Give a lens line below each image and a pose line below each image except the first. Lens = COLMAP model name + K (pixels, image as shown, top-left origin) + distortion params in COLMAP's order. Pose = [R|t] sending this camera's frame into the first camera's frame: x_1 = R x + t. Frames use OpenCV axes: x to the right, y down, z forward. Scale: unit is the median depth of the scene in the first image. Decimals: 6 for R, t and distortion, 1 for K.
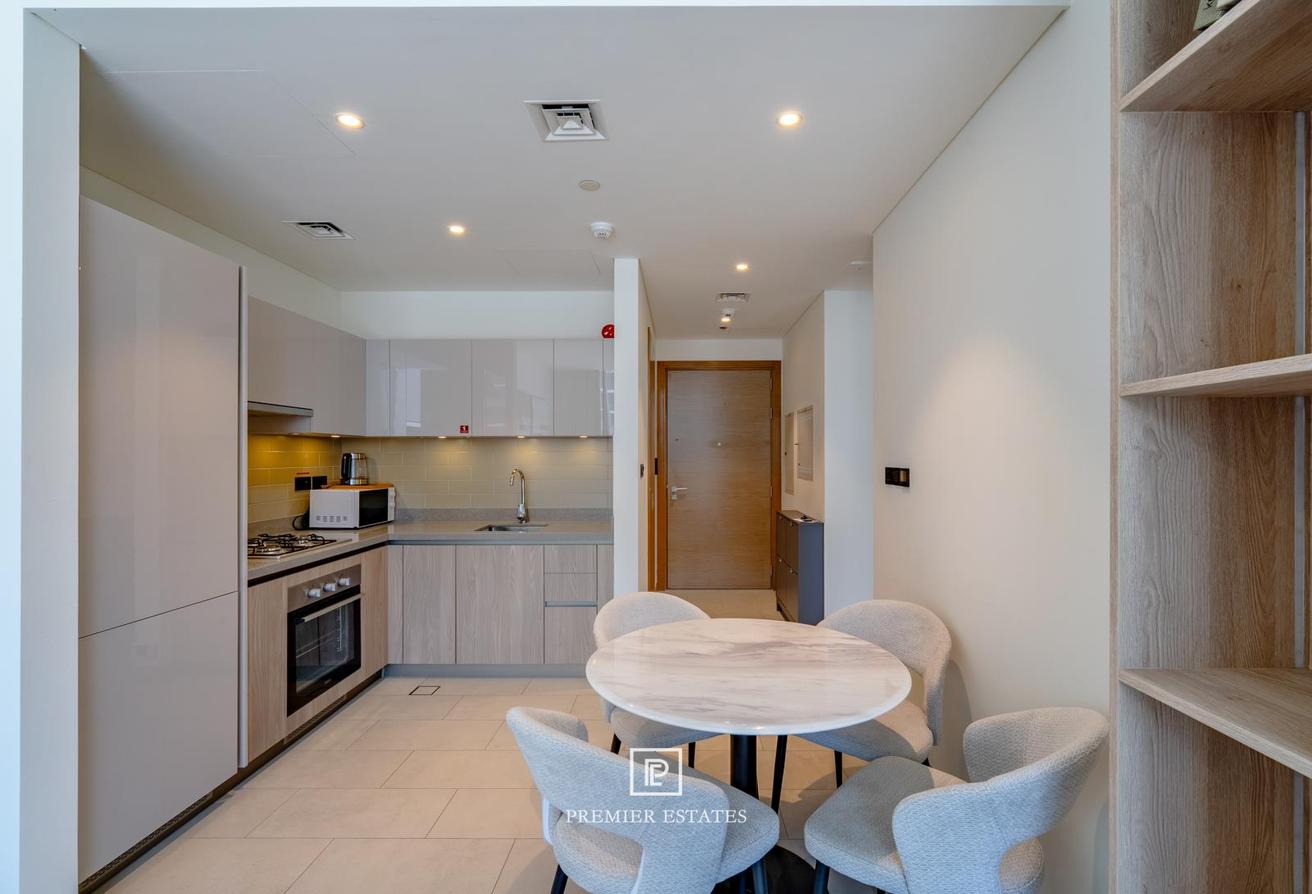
lens RADIAL K [[609.1, 0, 670.7], [0, 609.1, 453.3], [0, 0, 1]] dist [-0.001911, -0.000107]
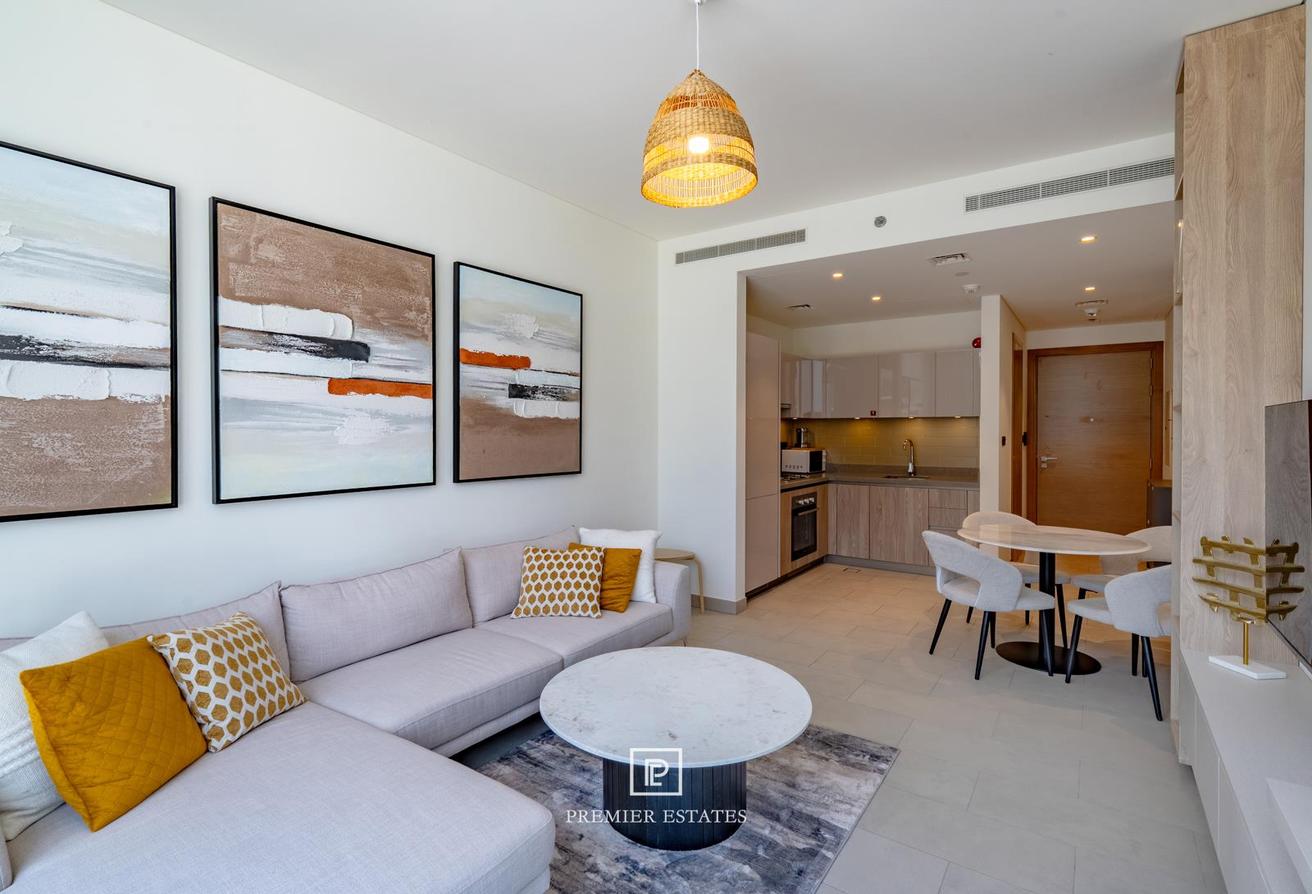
lens RADIAL K [[612.7, 0, 641.4], [0, 612.7, 434.9], [0, 0, 1]] dist [-0.002234, -0.000029]
pose [[0.815788, 0.004616, -0.578333, 0.092781], [0.002735, 0.999926, 0.011839, -0.004637], [0.578345, -0.011240, 0.815715, -0.671415]]
